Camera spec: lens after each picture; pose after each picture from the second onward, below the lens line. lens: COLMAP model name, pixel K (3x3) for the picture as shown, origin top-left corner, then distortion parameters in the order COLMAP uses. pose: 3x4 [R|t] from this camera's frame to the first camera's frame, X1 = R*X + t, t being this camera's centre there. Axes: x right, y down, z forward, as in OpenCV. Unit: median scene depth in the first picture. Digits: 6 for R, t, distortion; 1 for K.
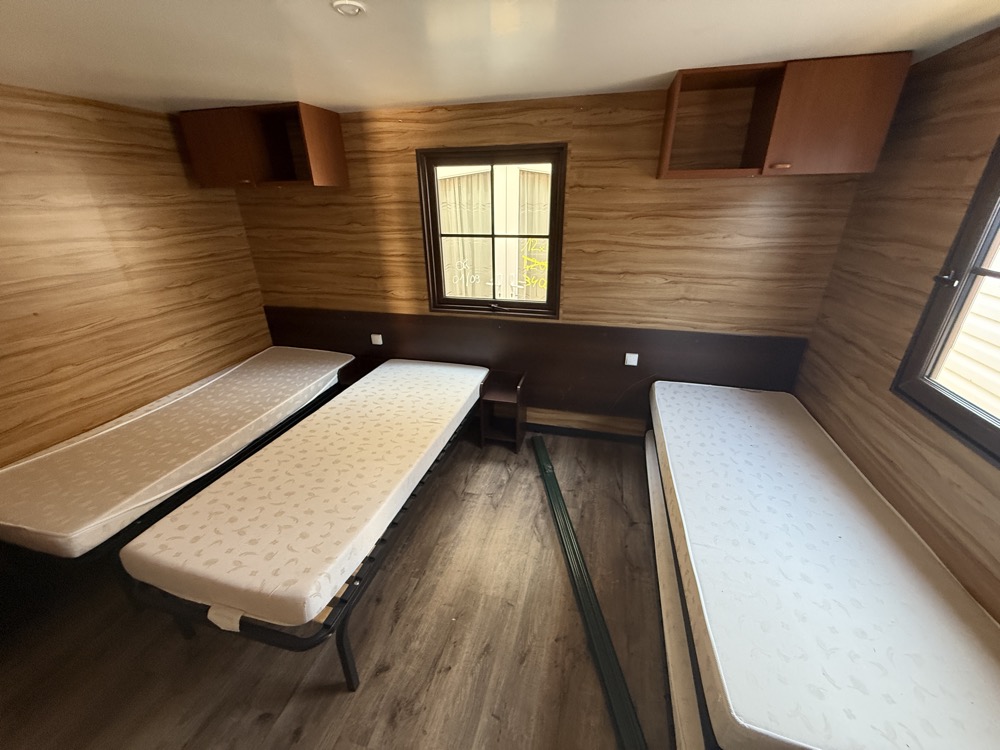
lens RADIAL K [[400.6, 0, 497.3], [0, 400.6, 372.0], [0, 0, 1]] dist [0.001181, -0.000083]
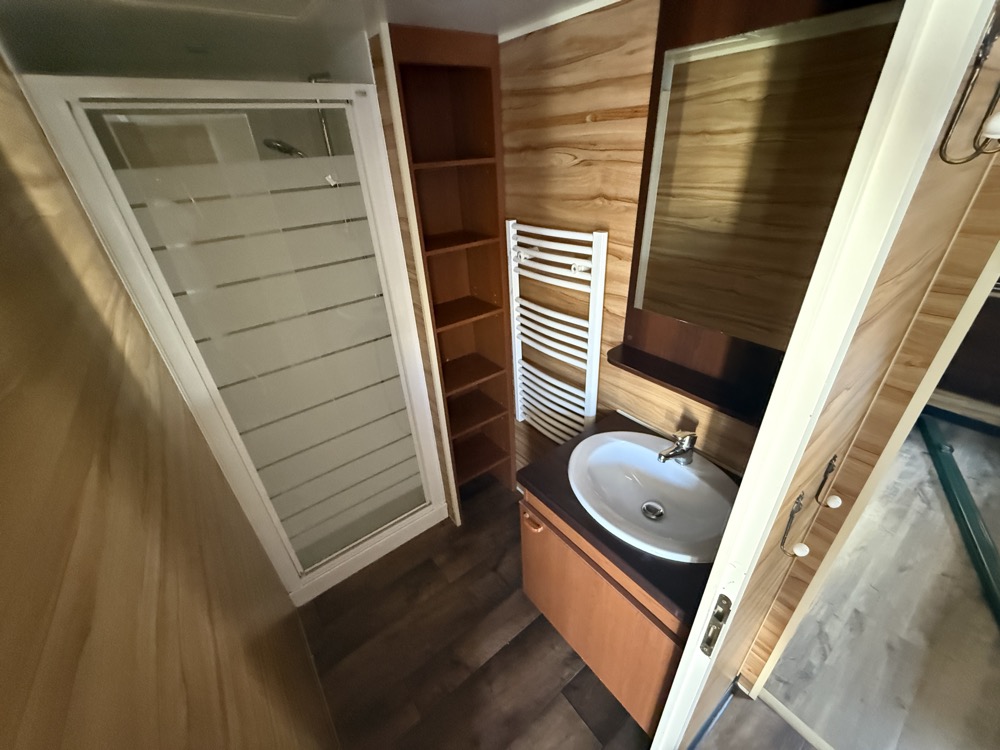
lens RADIAL K [[400.6, 0, 502.7], [0, 400.6, 373.5], [0, 0, 1]] dist [0.001181, -0.000083]
pose [[0.790862, 0.284743, -0.541719, -0.265724], [-0.214363, 0.957979, 0.190590, 0.124980], [0.573225, -0.034606, 0.818667, -0.425683]]
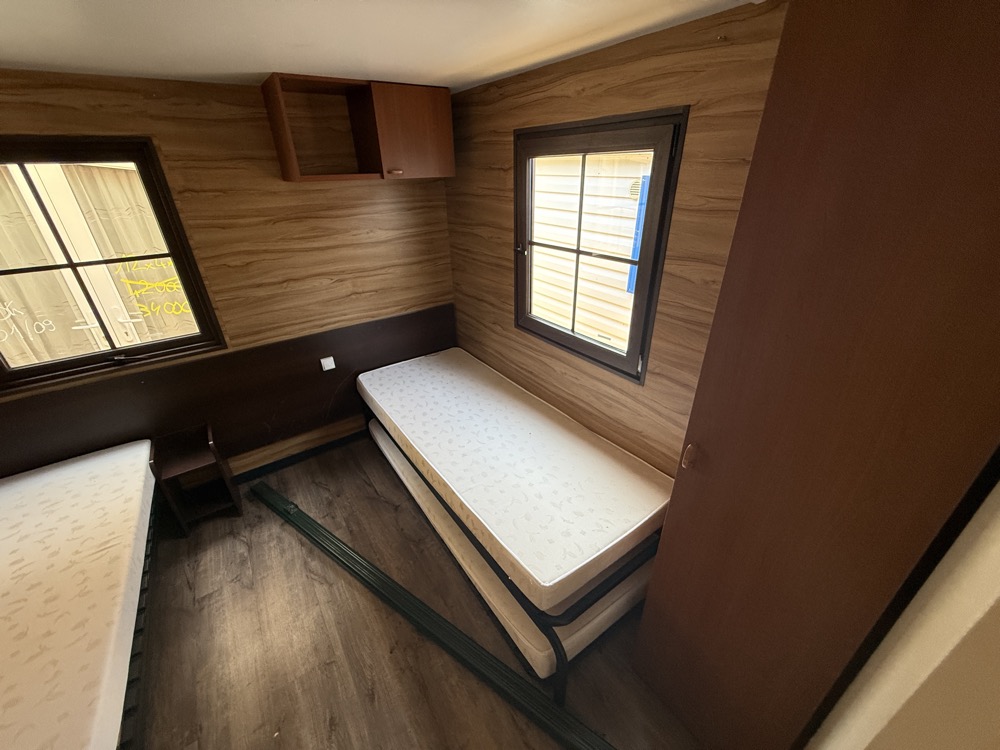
lens RADIAL K [[400.6, 0, 498.0], [0, 400.6, 372.5], [0, 0, 1]] dist [0.001181, -0.000083]
pose [[0.644782, -0.352012, 0.678486, -0.082588], [0.324418, 0.929758, 0.174075, -0.053995], [-0.692105, 0.107873, 0.713691, 0.008915]]
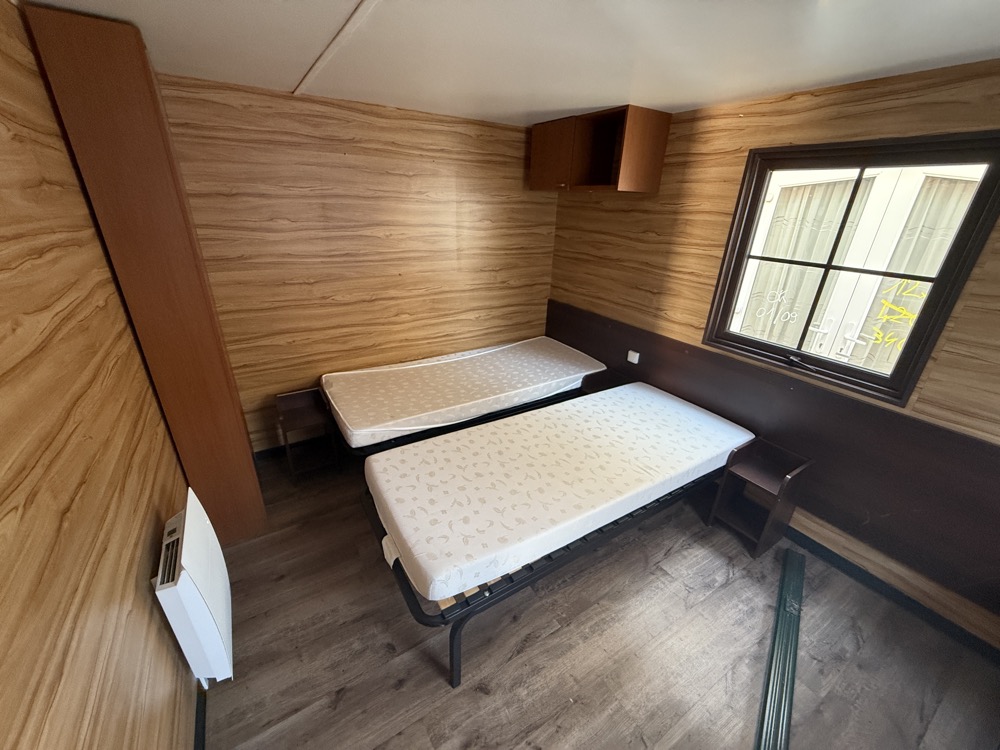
lens RADIAL K [[400.6, 0, 496.7], [0, 400.6, 373.1], [0, 0, 1]] dist [0.001181, -0.000083]
pose [[0.731719, 0.304119, -0.609999, 0.060536], [-0.312639, 0.944997, 0.096112, -0.049626], [0.605677, 0.120382, 0.786552, 0.114840]]
